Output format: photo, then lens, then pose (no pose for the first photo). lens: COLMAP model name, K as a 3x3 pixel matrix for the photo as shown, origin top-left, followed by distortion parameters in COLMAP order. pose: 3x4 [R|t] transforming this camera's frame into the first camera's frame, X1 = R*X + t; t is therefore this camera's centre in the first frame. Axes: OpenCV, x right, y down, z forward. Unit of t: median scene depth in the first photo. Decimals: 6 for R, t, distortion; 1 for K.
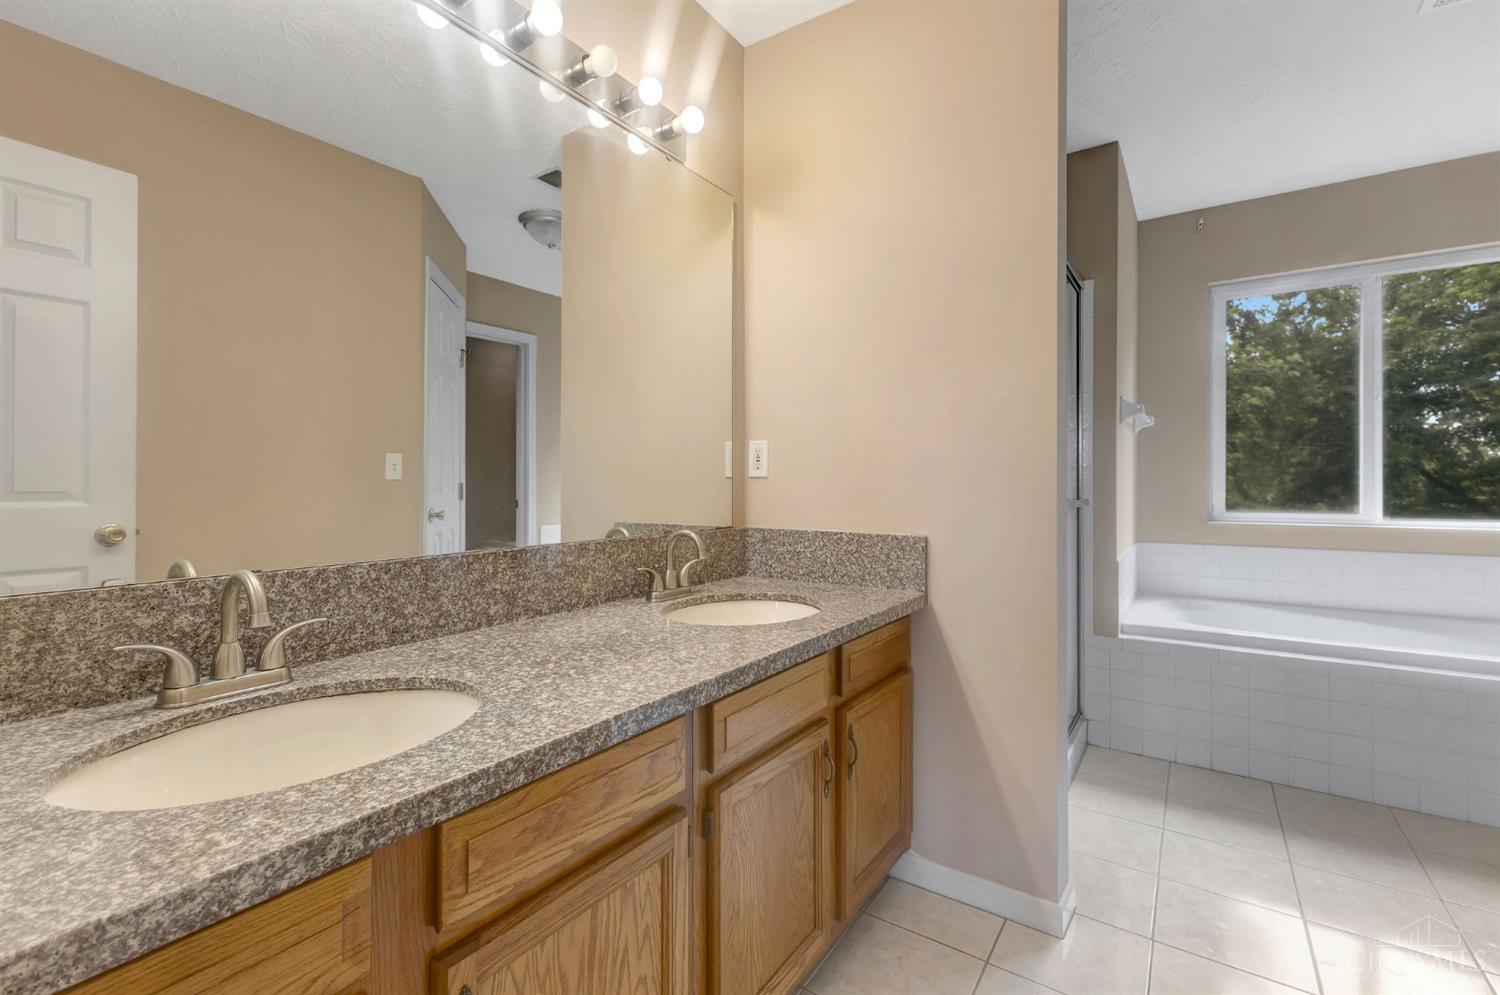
lens RADIAL K [[665.8, 0, 729.6], [0, 665.8, 481.0], [0, 0, 1]] dist [0.011664, -0.003165]
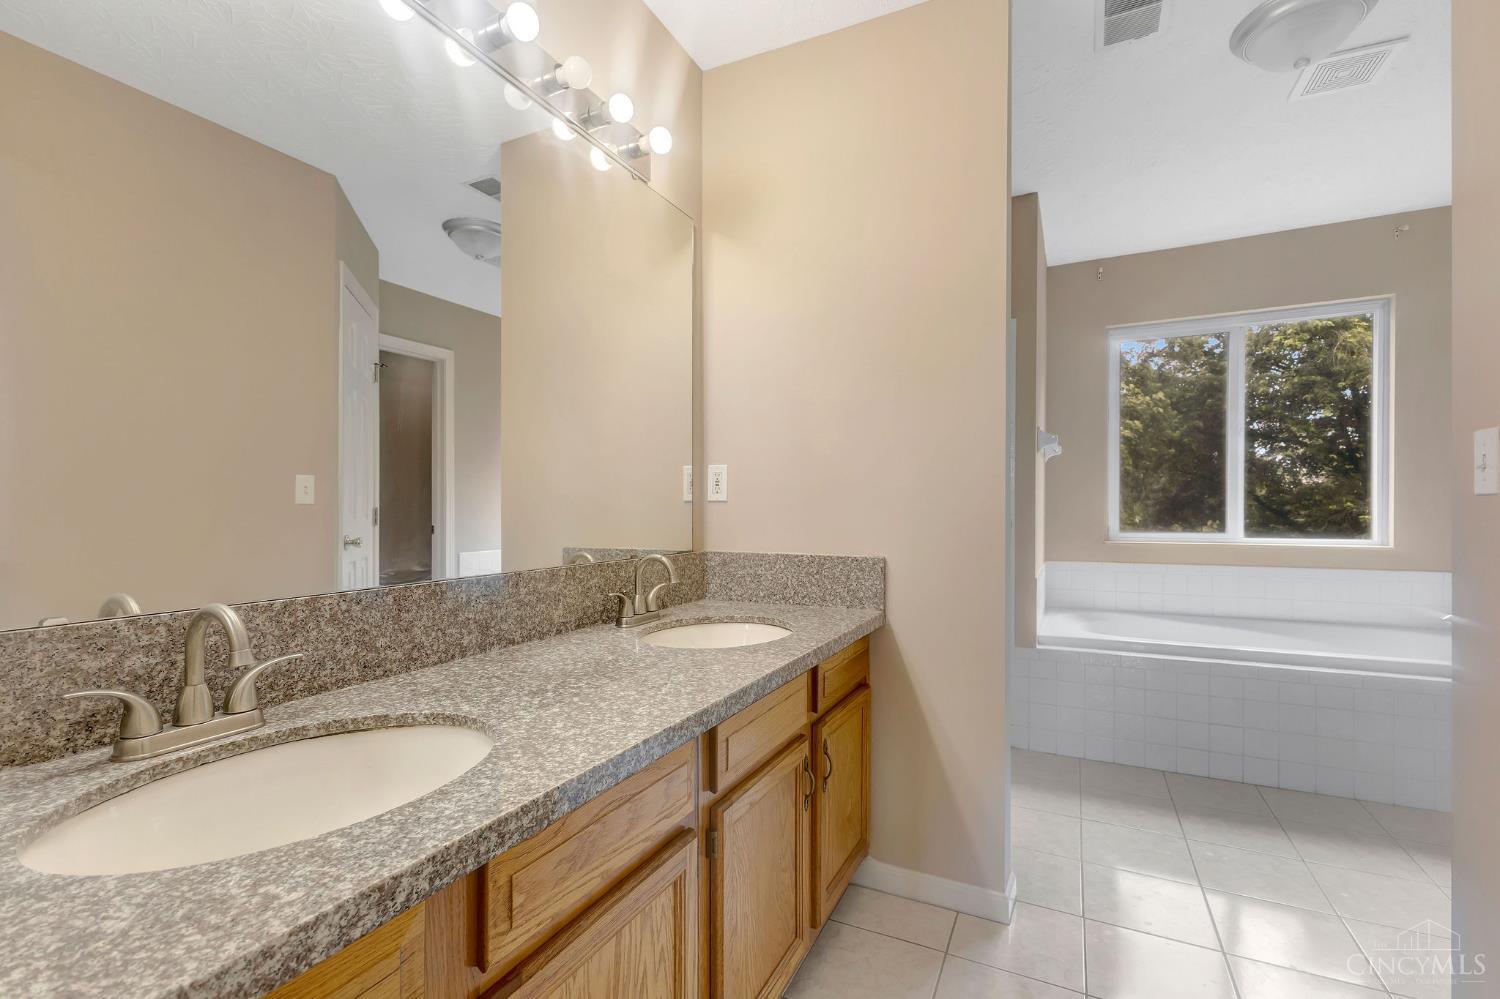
lens RADIAL K [[665.8, 0, 747.5], [0, 665.8, 510.8], [0, 0, 1]] dist [0.011664, -0.003165]
pose [[0.987718, -0.001874, 0.156235, -0.125565], [0.000570, 0.999965, 0.008387, 0.000320], [-0.156245, -0.008195, 0.987684, -0.005069]]
